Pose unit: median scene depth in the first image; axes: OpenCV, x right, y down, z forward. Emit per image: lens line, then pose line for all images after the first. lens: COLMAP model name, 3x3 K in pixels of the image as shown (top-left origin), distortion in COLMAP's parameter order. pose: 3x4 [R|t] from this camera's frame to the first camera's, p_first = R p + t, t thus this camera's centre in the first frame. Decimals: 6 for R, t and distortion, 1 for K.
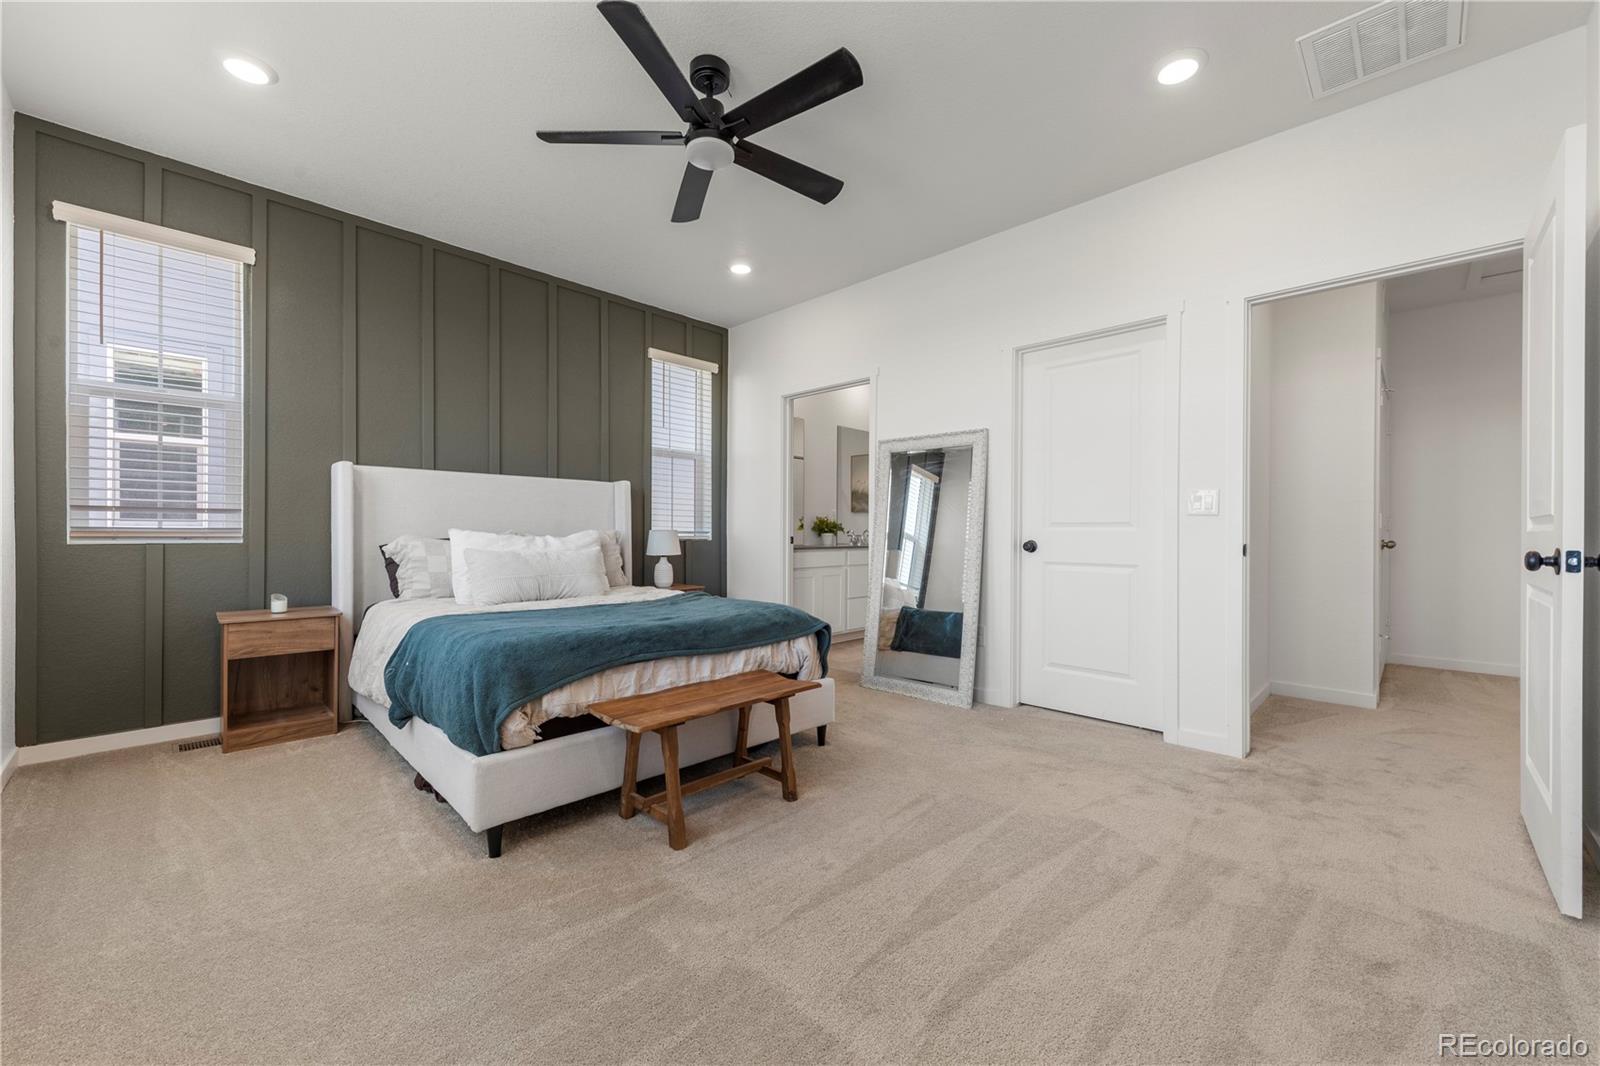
lens RADIAL K [[626.7, 0, 801.5], [0, 626.7, 535.7], [0, 0, 1]] dist [0.001535, -0.001130]
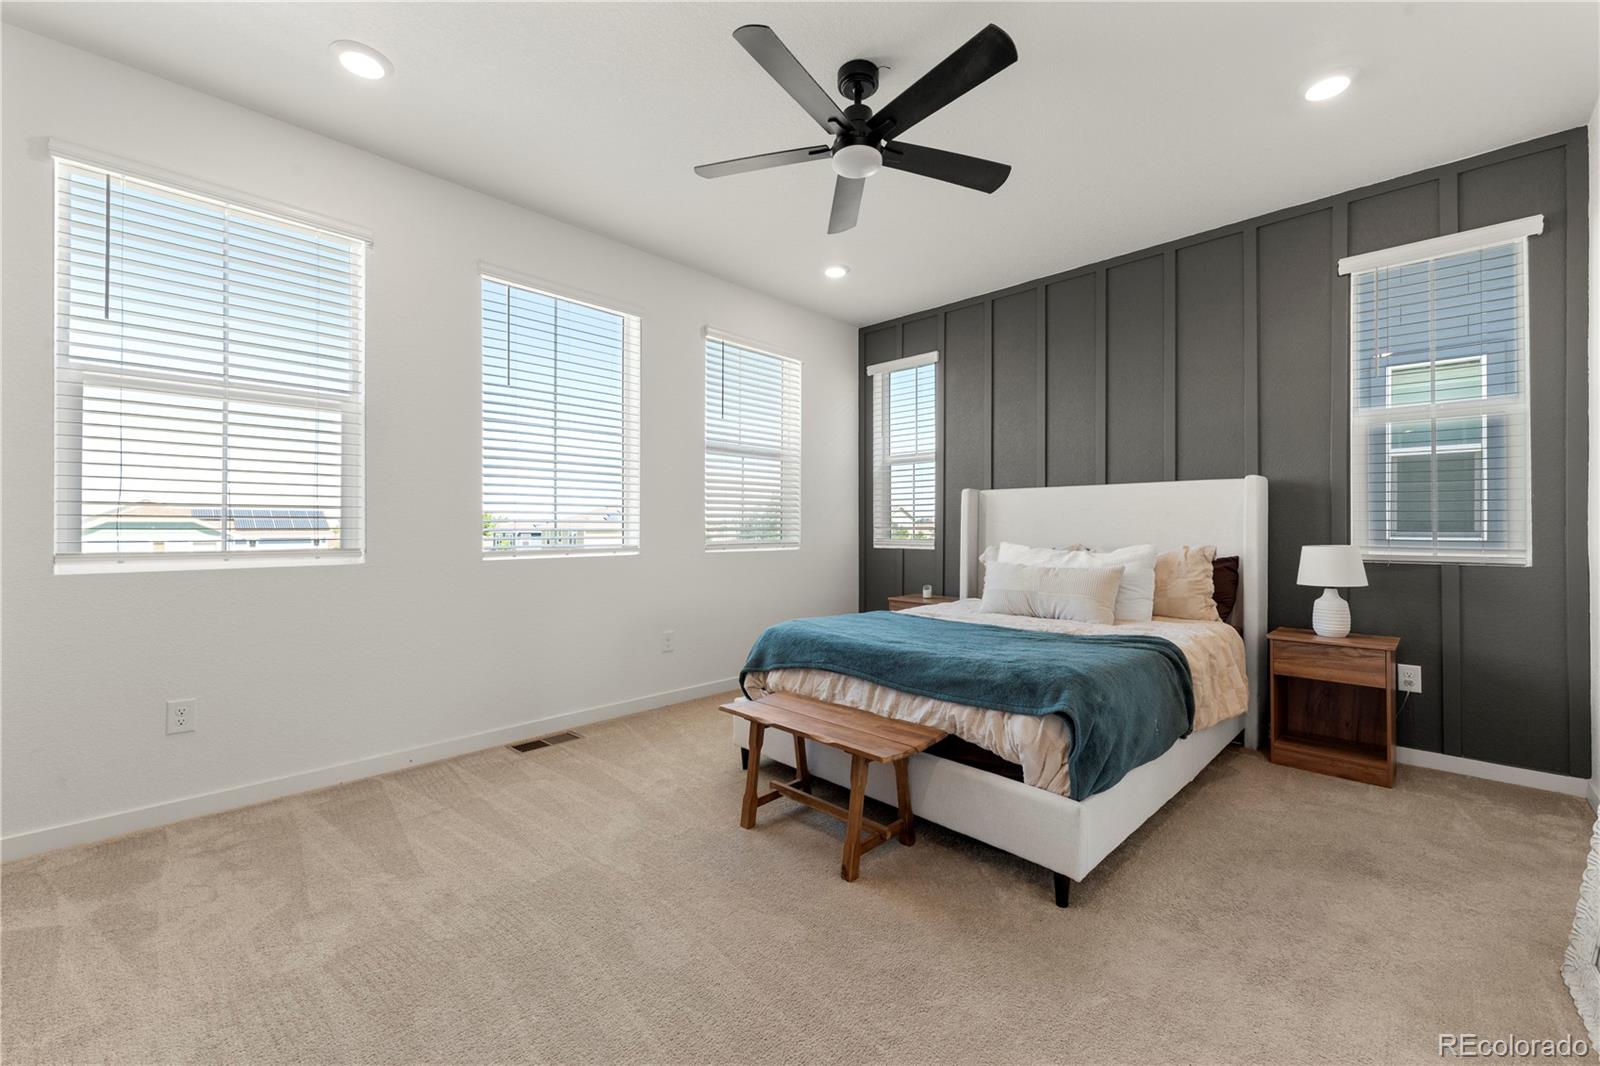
lens RADIAL K [[626.7, 0, 801.3], [0, 626.7, 525.7], [0, 0, 1]] dist [0.001535, -0.001130]
pose [[0.007847, -0.015372, -0.999851, 0.689147], [-0.008132, 0.999848, -0.015435, -0.025409], [0.999936, 0.008252, 0.007721, 0.793028]]
